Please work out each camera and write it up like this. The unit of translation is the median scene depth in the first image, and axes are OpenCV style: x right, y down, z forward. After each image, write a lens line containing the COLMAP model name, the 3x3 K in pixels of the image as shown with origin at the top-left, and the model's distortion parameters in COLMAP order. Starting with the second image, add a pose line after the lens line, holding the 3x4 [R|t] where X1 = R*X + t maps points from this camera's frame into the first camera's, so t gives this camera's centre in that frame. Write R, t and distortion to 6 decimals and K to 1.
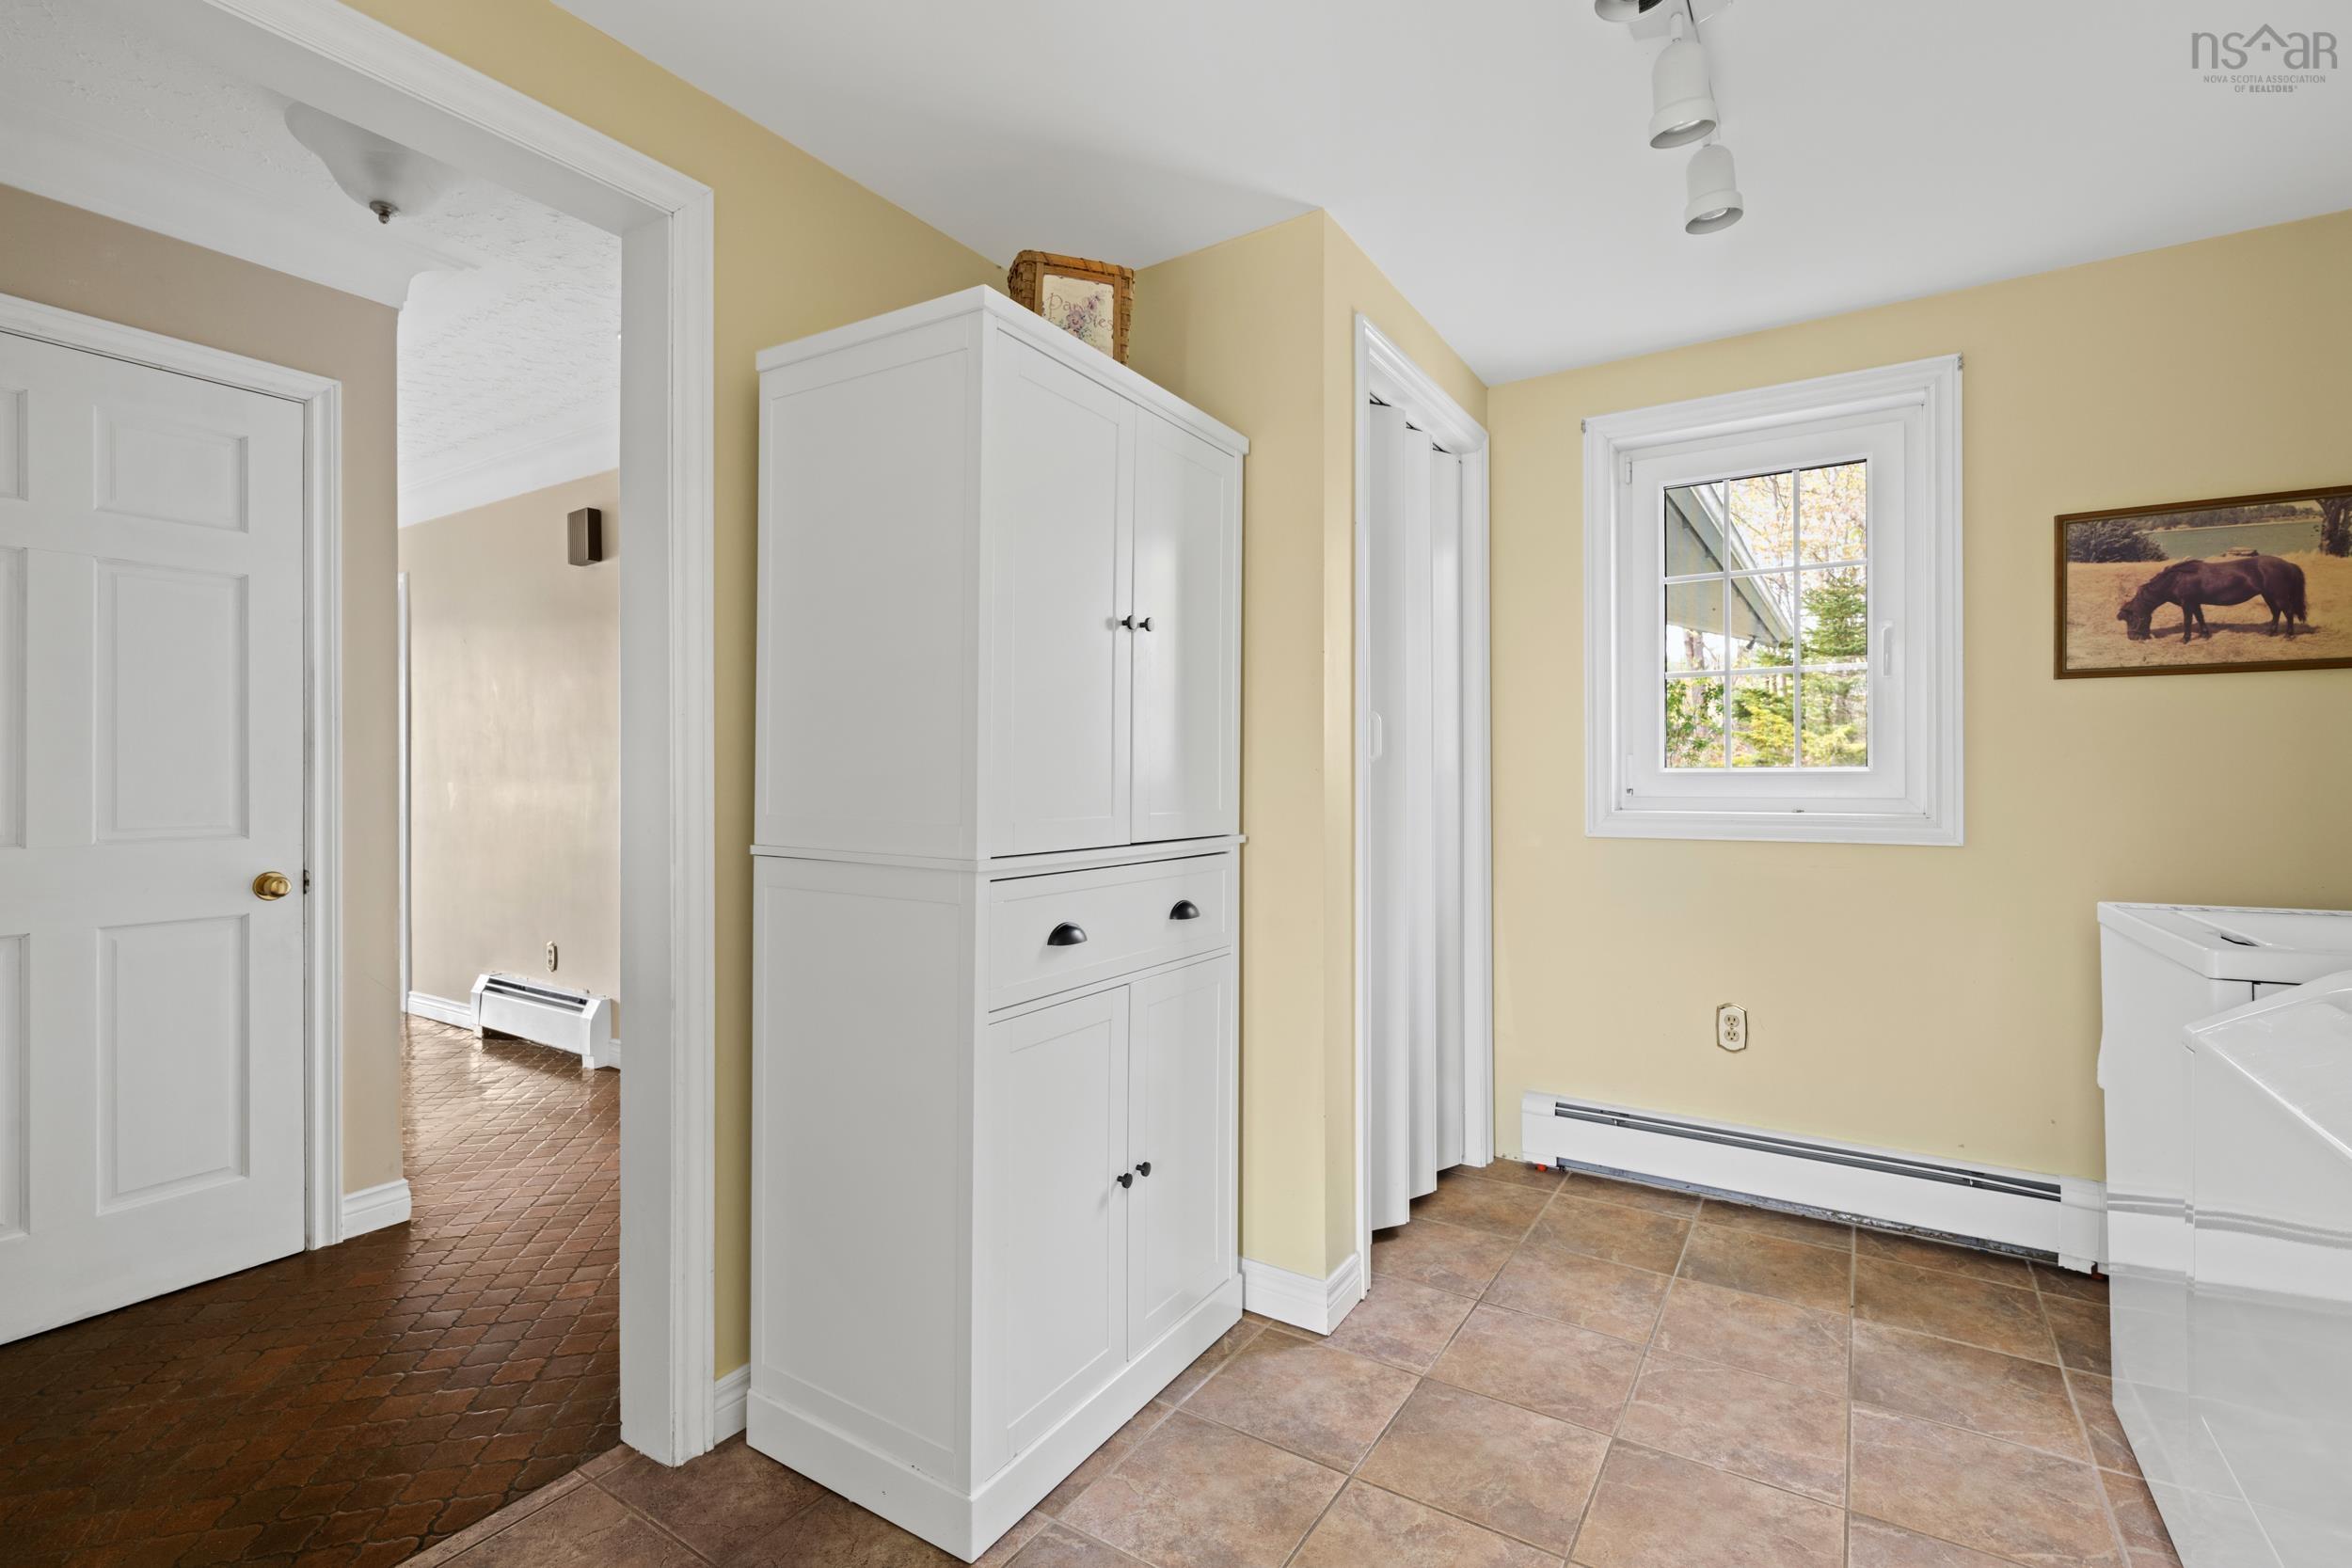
lens RADIAL K [[1057.8, 0, 1183.1], [0, 1057.8, 770.9], [0, 0, 1]] dist [0.000846, 0.000104]
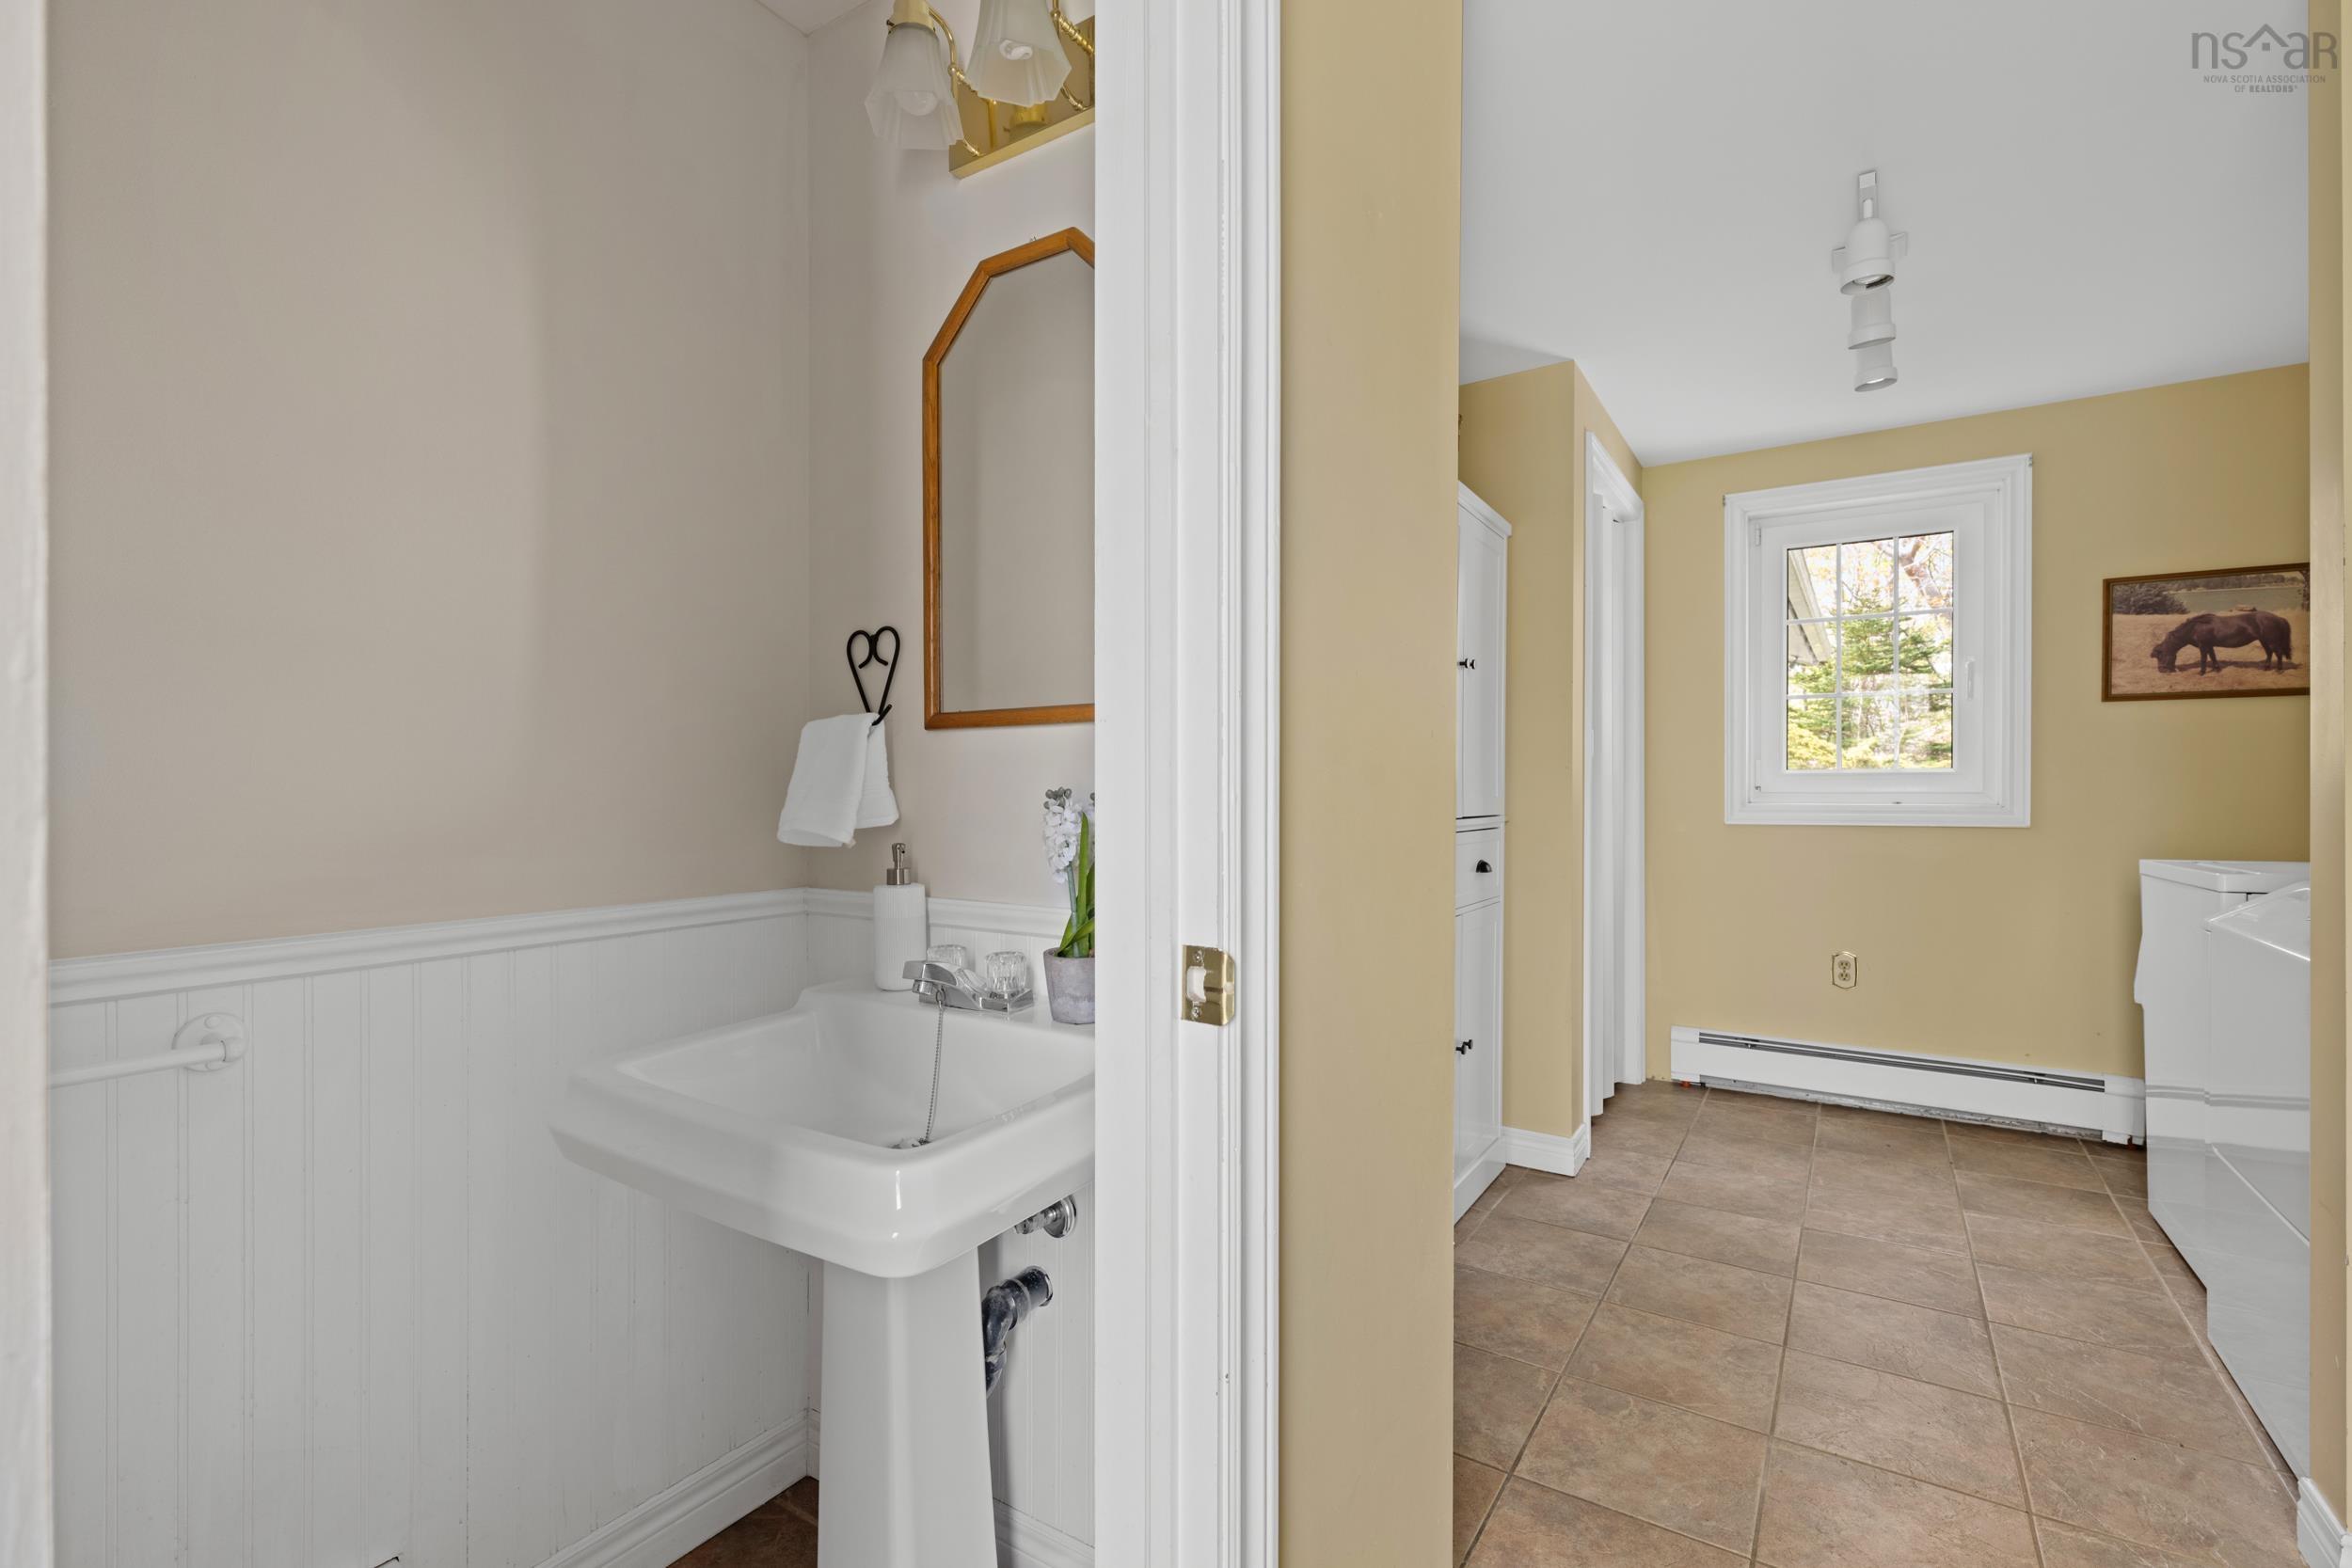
lens RADIAL K [[1051.4, 0, 1181.9], [0, 1051.4, 789.0], [0, 0, 1]] dist [0.001401, 0.000268]
pose [[0.999977, 0.002233, -0.006358, -0.341289], [-0.002200, 0.999984, 0.005147, 0.019775], [0.006370, -0.005133, 0.999967, -0.348058]]
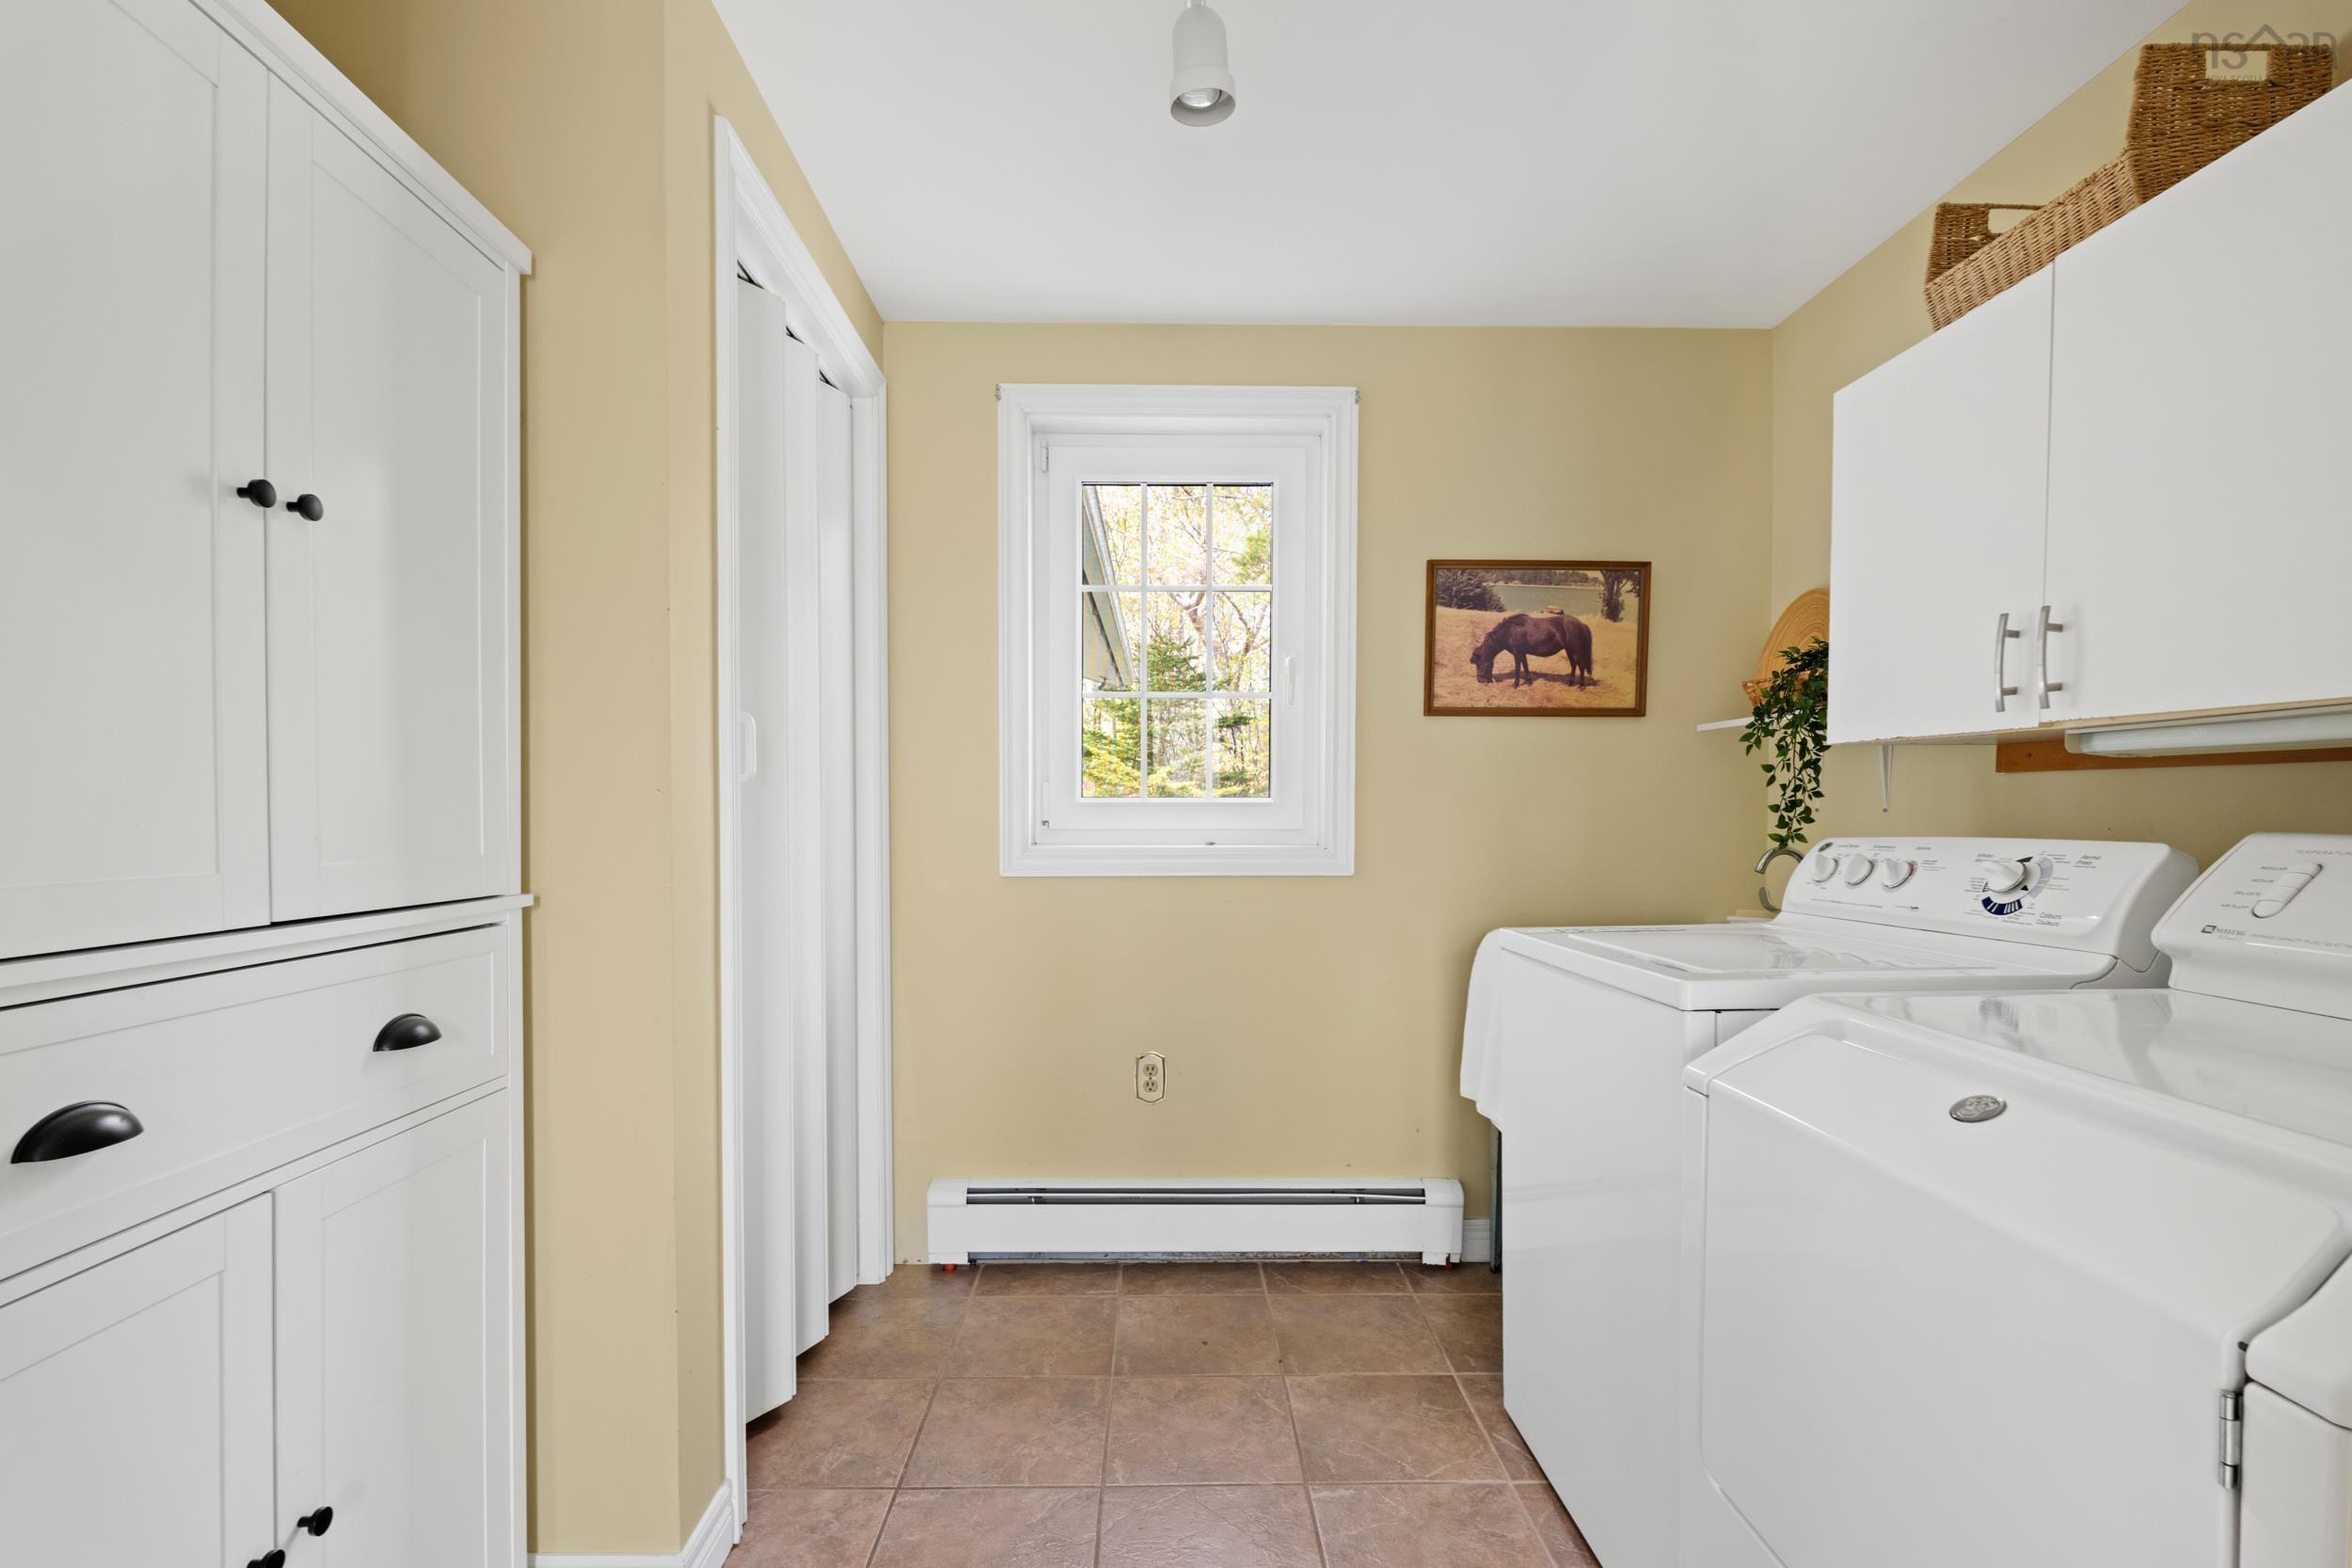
lens RADIAL K [[1073.7, 0, 1181.9], [0, 1073.7, 840.0], [0, 0, 1]] dist [-0.000337, -0.000087]
pose [[0.831096, -0.011589, 0.556008, 0.024018], [-0.005700, 0.999553, 0.029353, 0.007779], [-0.556099, -0.027565, 0.830659, 0.251091]]
